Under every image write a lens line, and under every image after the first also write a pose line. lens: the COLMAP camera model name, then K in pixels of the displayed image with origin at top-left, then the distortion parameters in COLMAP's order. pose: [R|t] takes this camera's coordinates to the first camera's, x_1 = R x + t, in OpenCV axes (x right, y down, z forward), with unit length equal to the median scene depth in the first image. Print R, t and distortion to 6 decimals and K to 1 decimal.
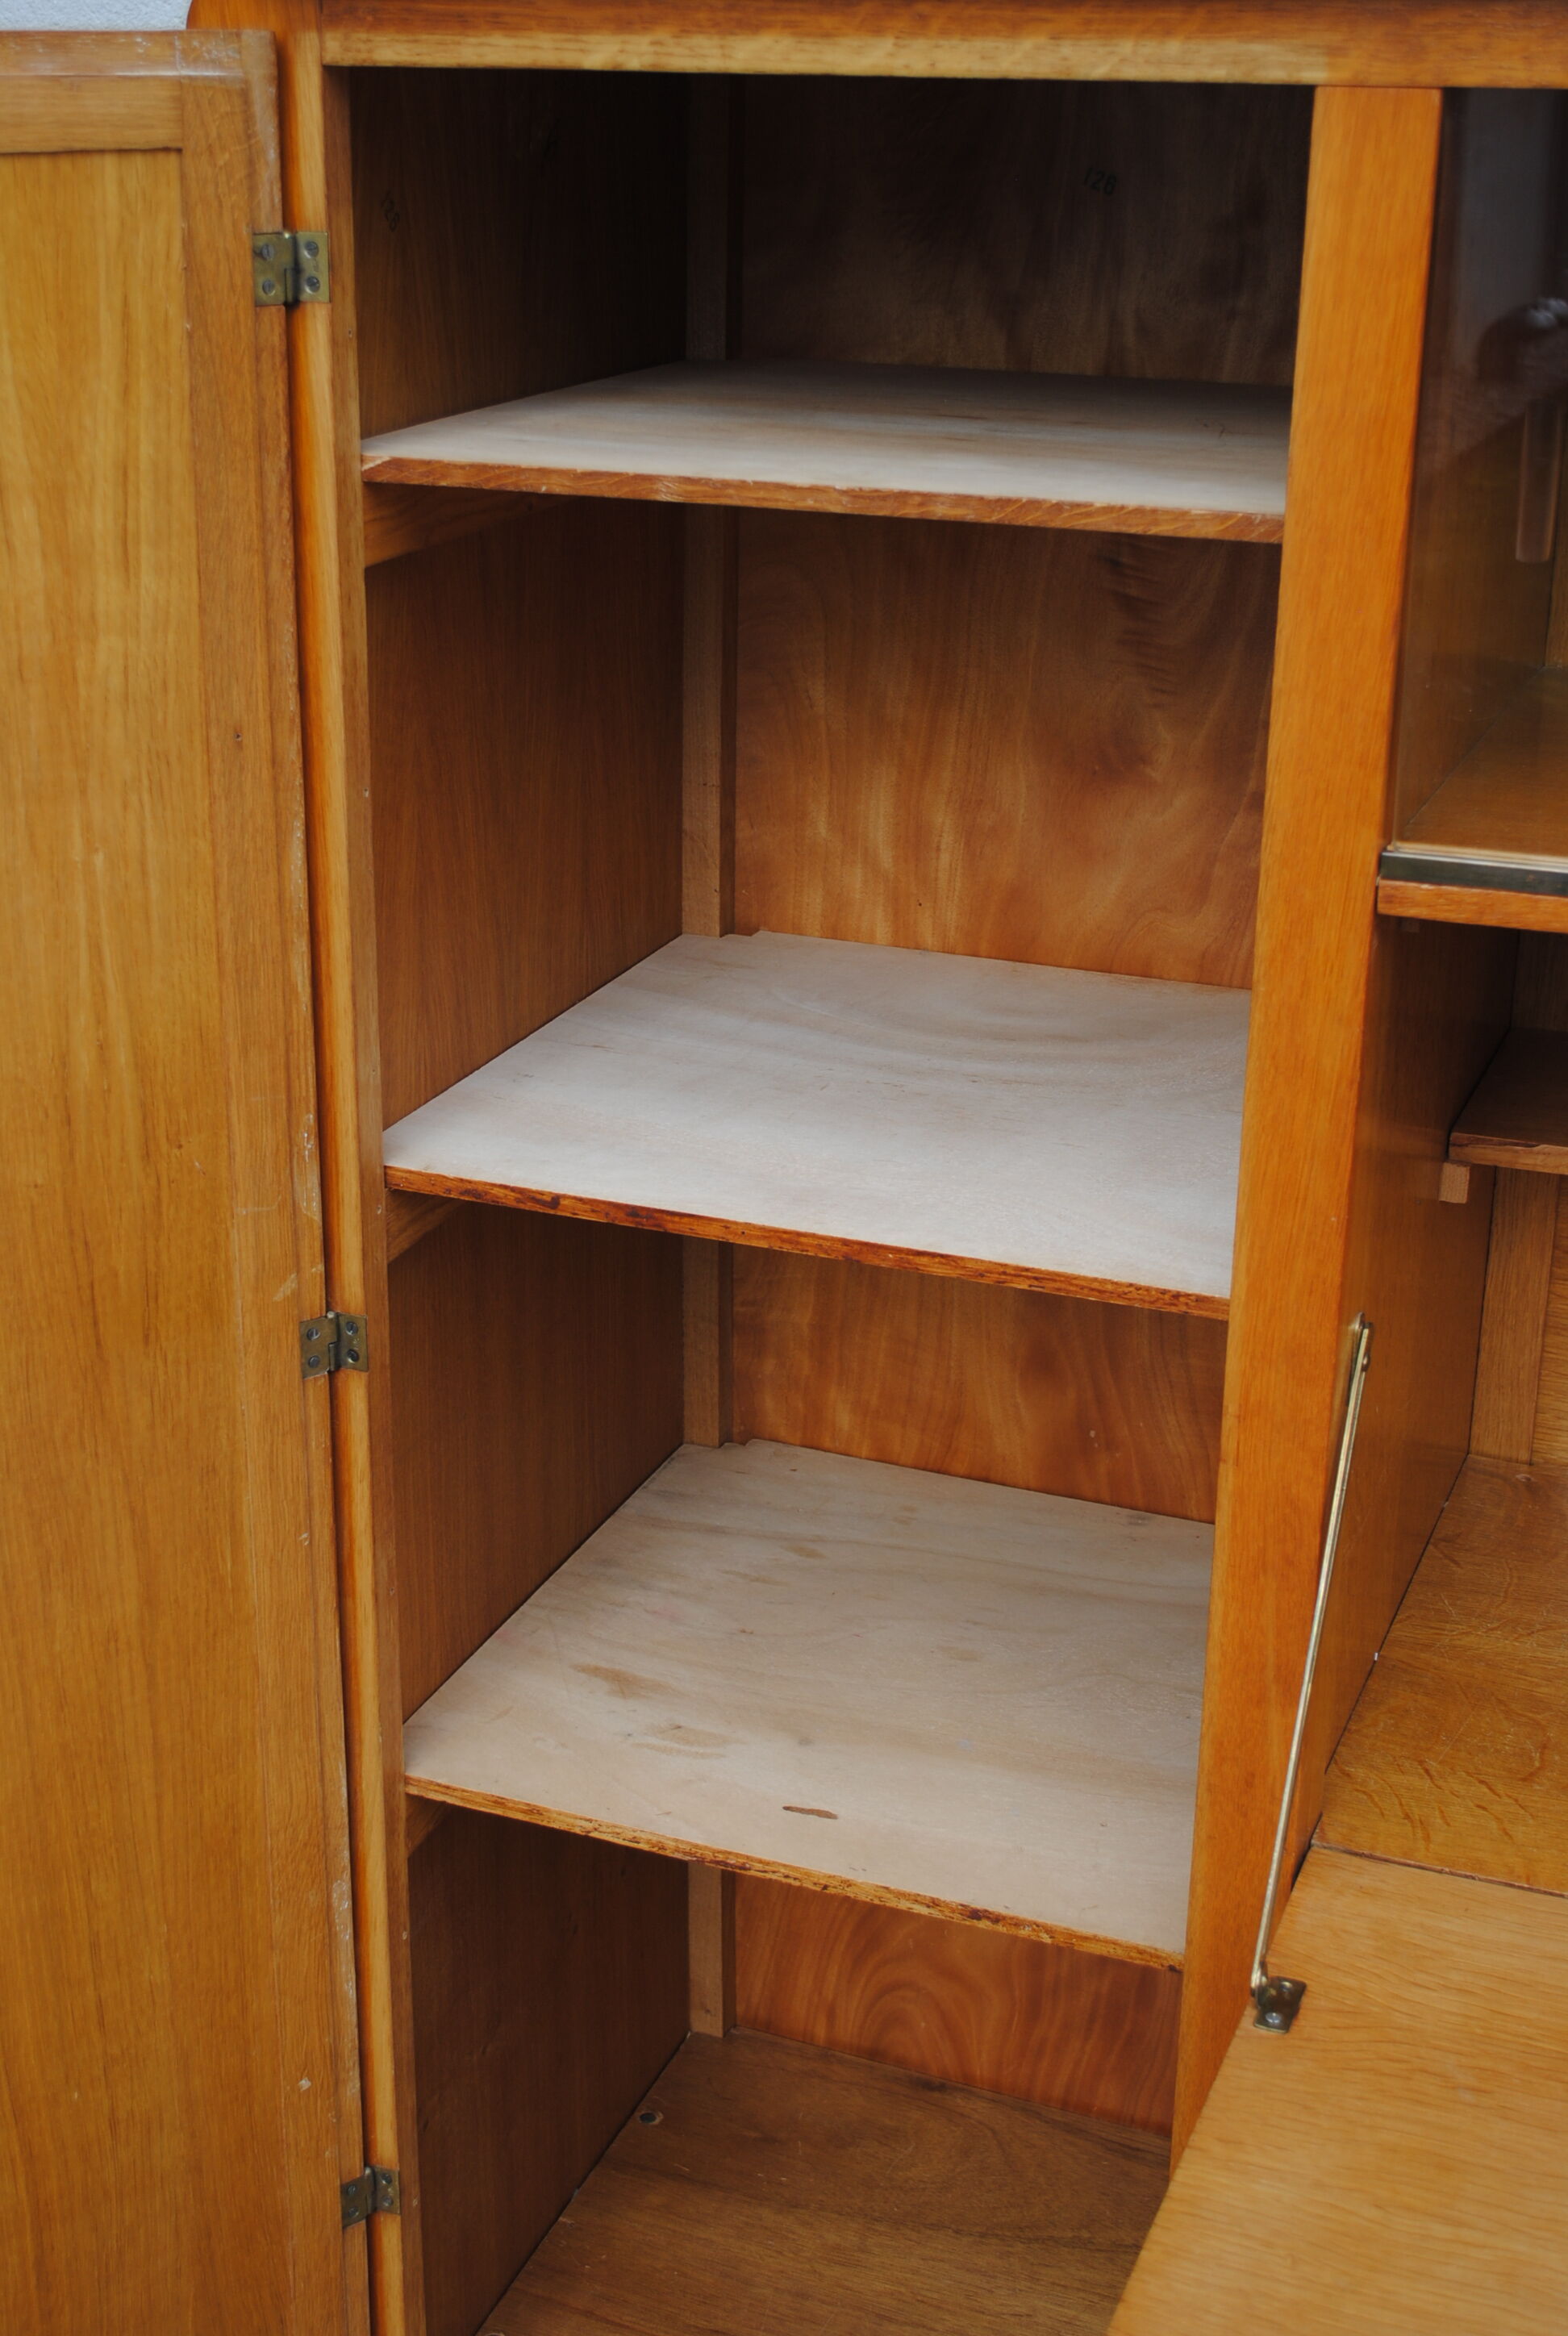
lens RADIAL K [[3109.1, 0, 784.0], [0, 3109.1, 1168.0], [0, 0, 1]] dist [-0.014192, -0.045301]
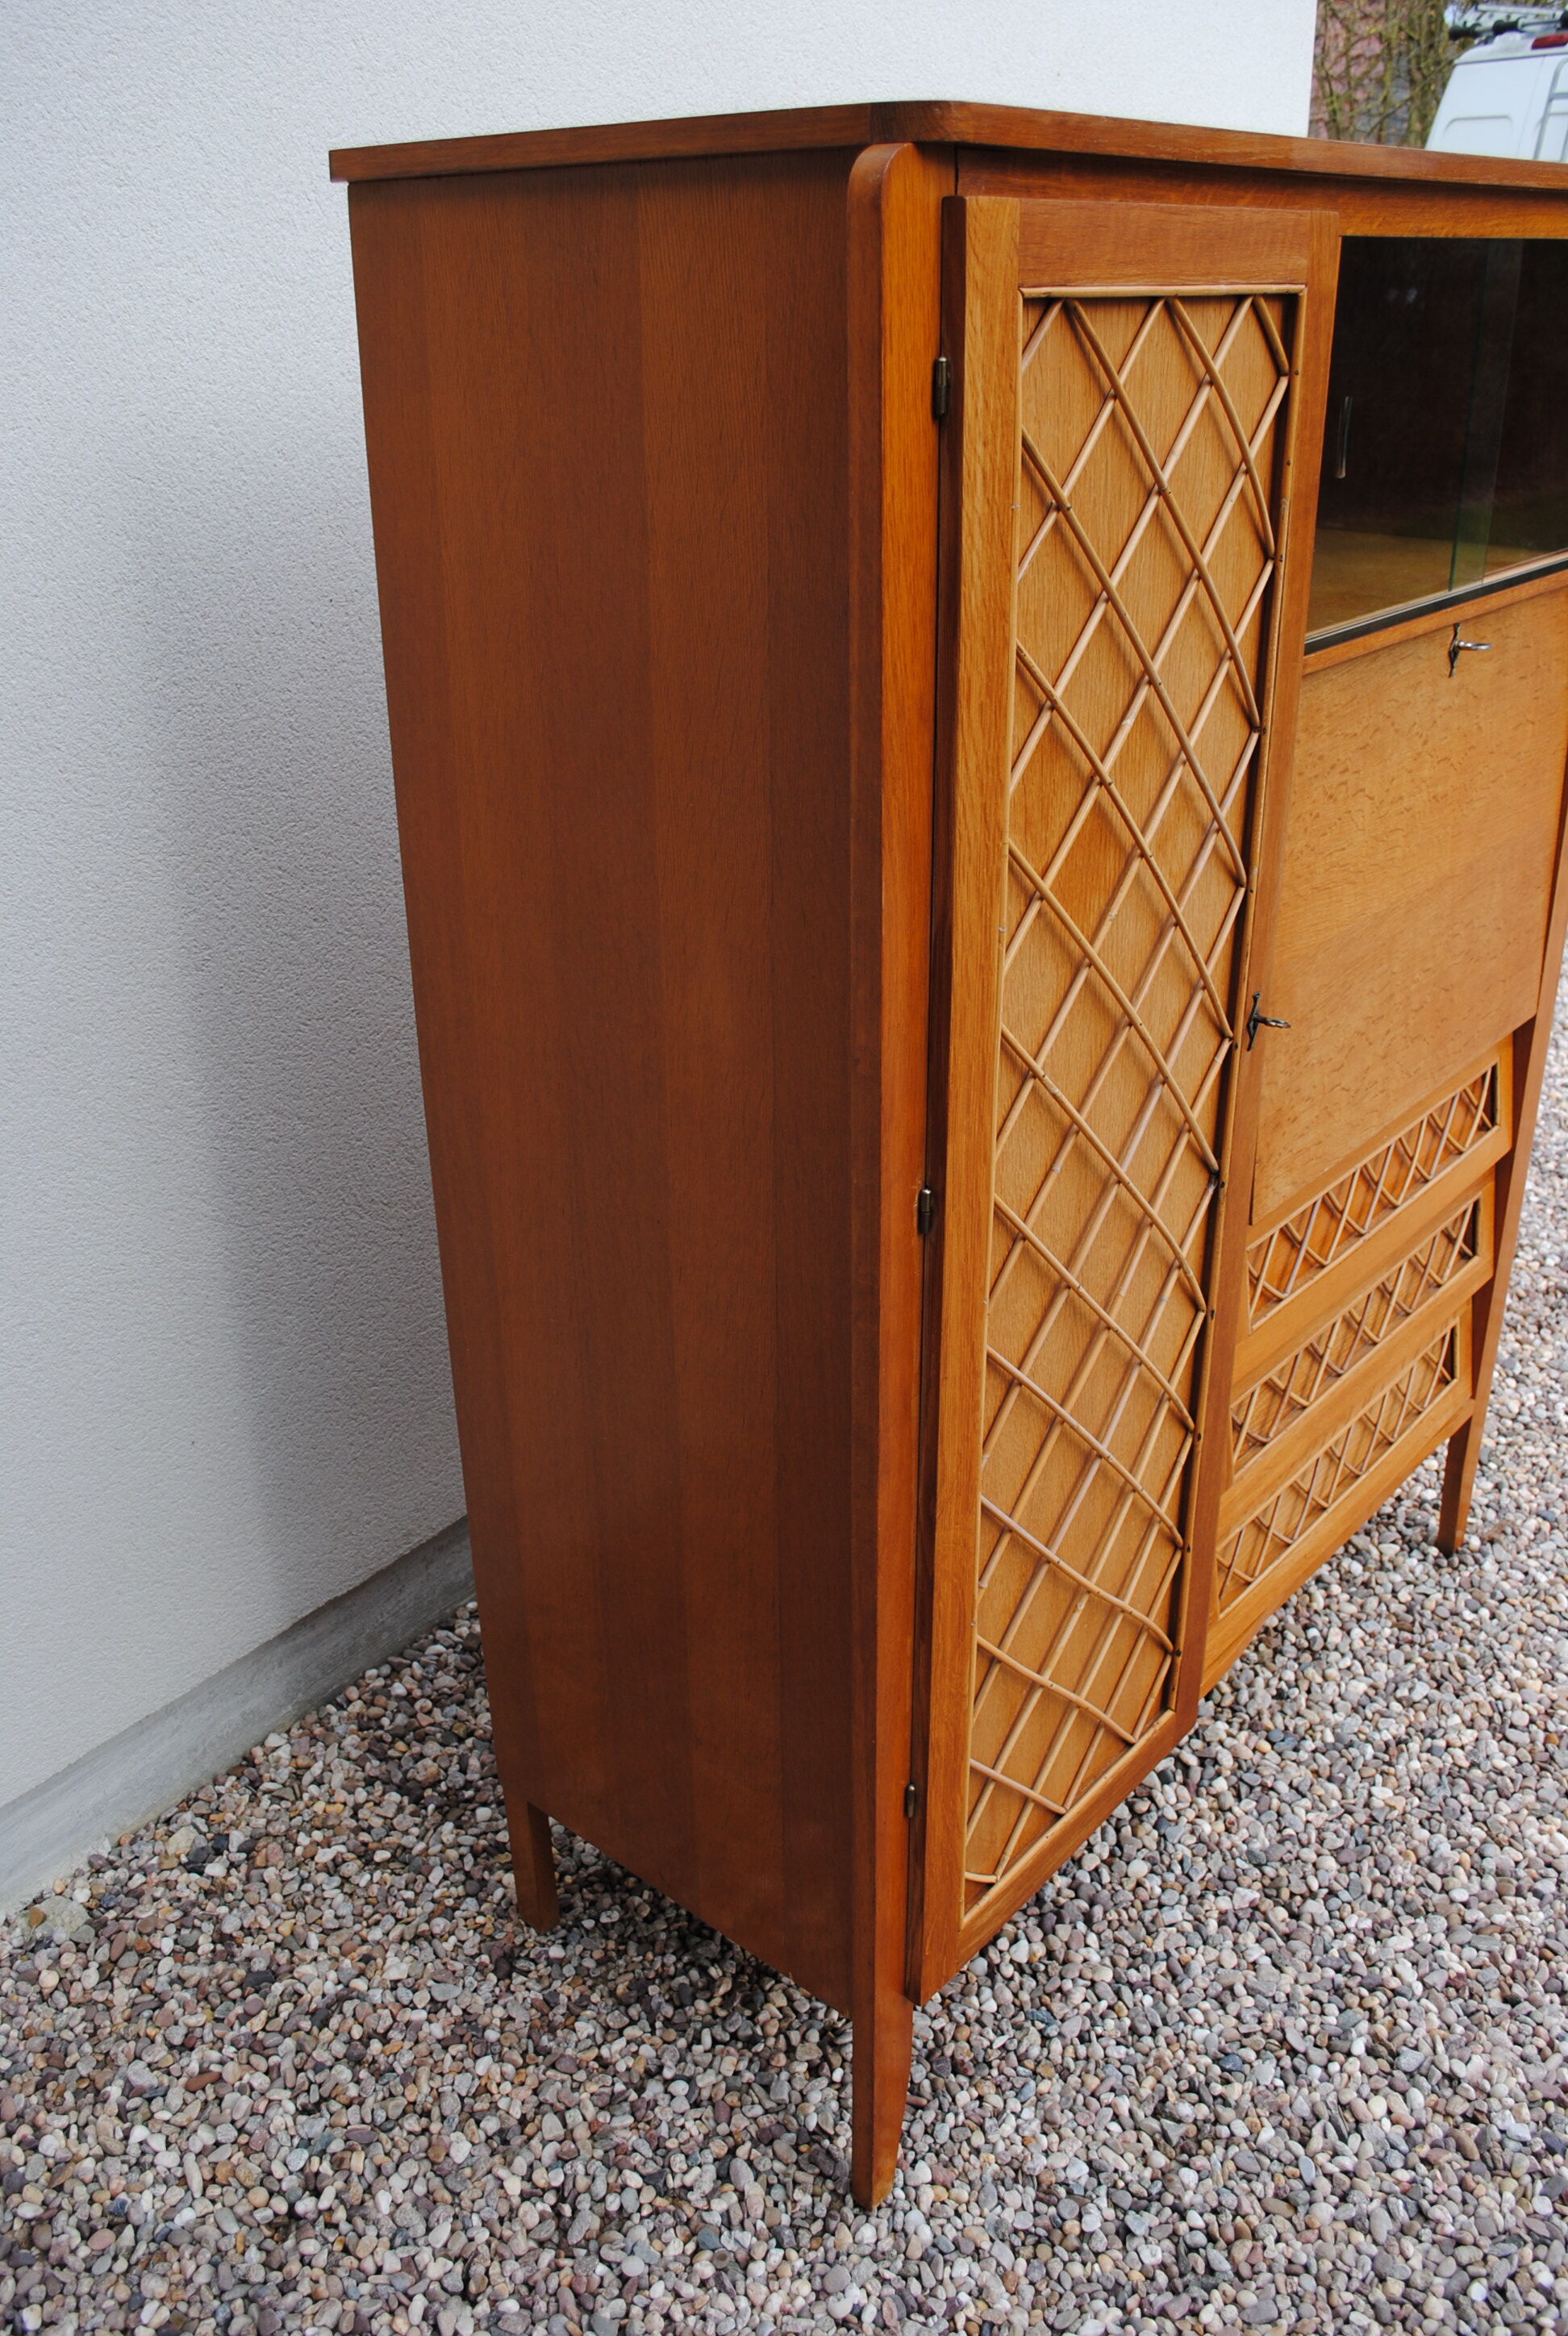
lens RADIAL K [[1934.2, 0, 763.1], [0, 1934.2, 1151.1], [0, 0, 1]] dist [-0.081422, 0.012327]
pose [[0.321236, -0.409368, 0.853947, -0.777620], [0.348009, 0.889675, 0.295583, -0.212468], [-0.880737, 0.202229, 0.428259, 0.628270]]
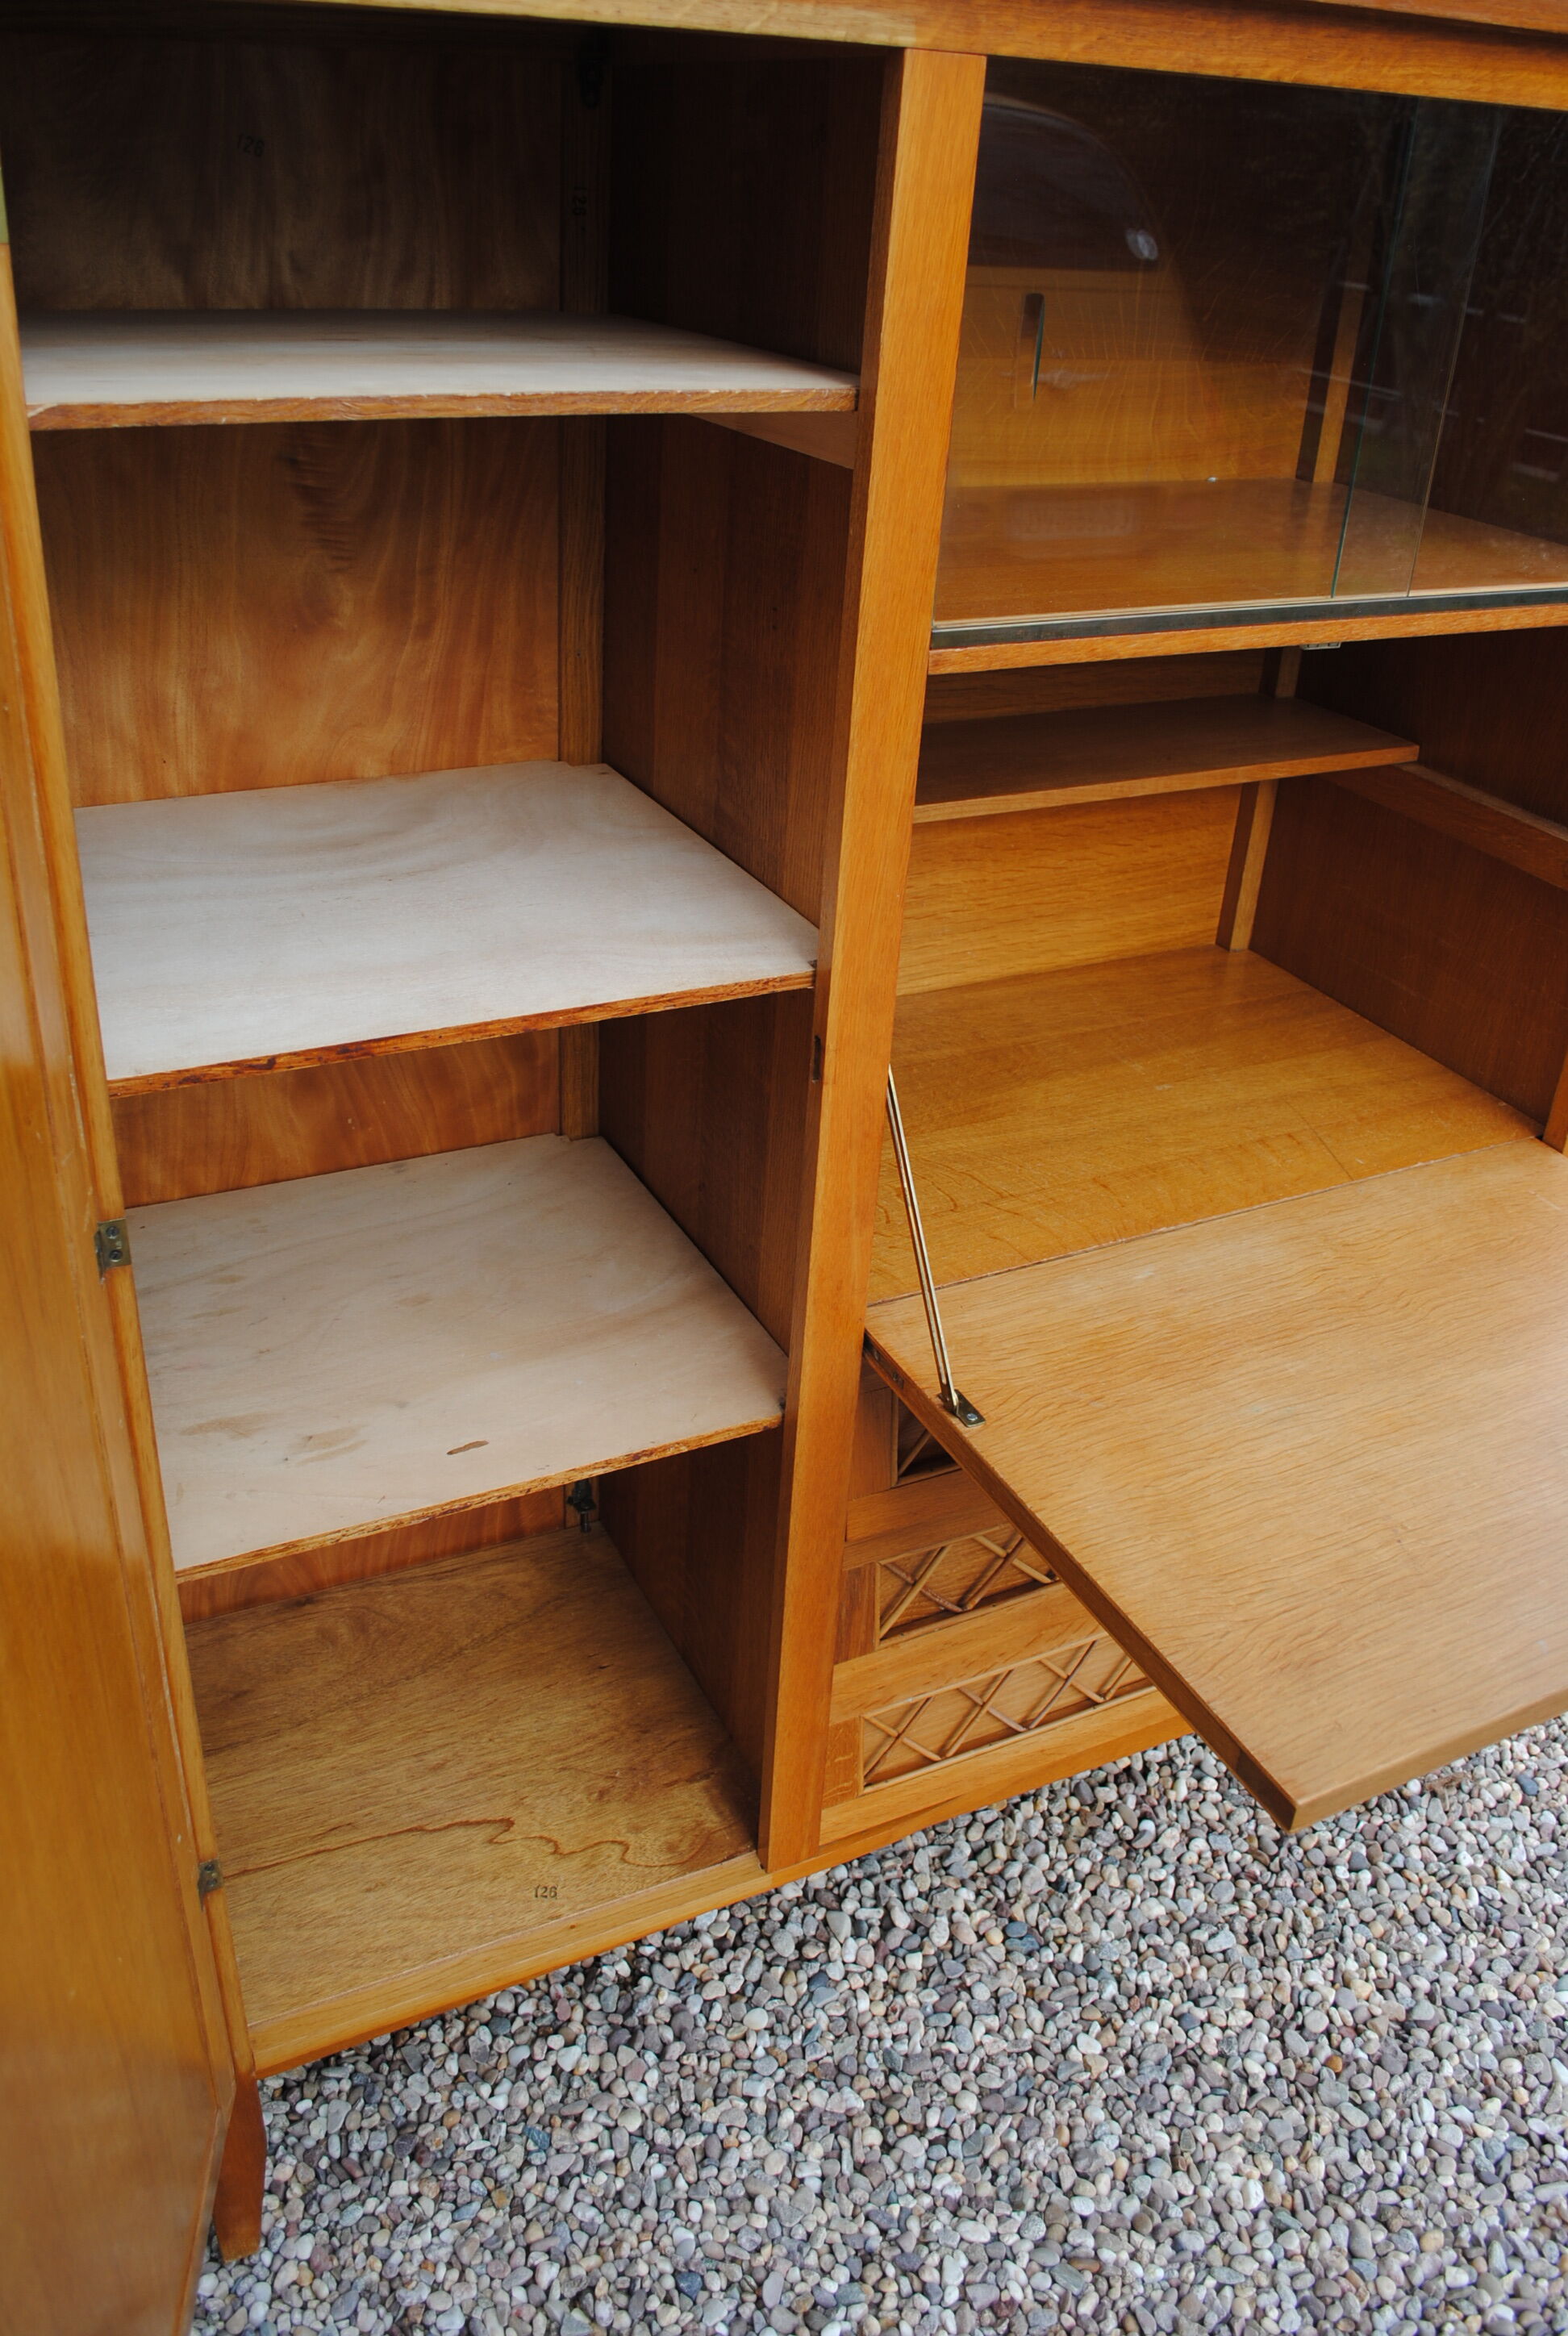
lens RADIAL K [[1841.0, 0, 757.4], [0, 1841.0, 1142.5], [0, 0, 1]] dist [-0.080527, 0.006664]
pose [[0.666481, -0.338885, 0.664048, -0.360981], [0.218794, 0.940405, 0.260324, -0.085980], [-0.712693, -0.028212, 0.700908, 0.345860]]
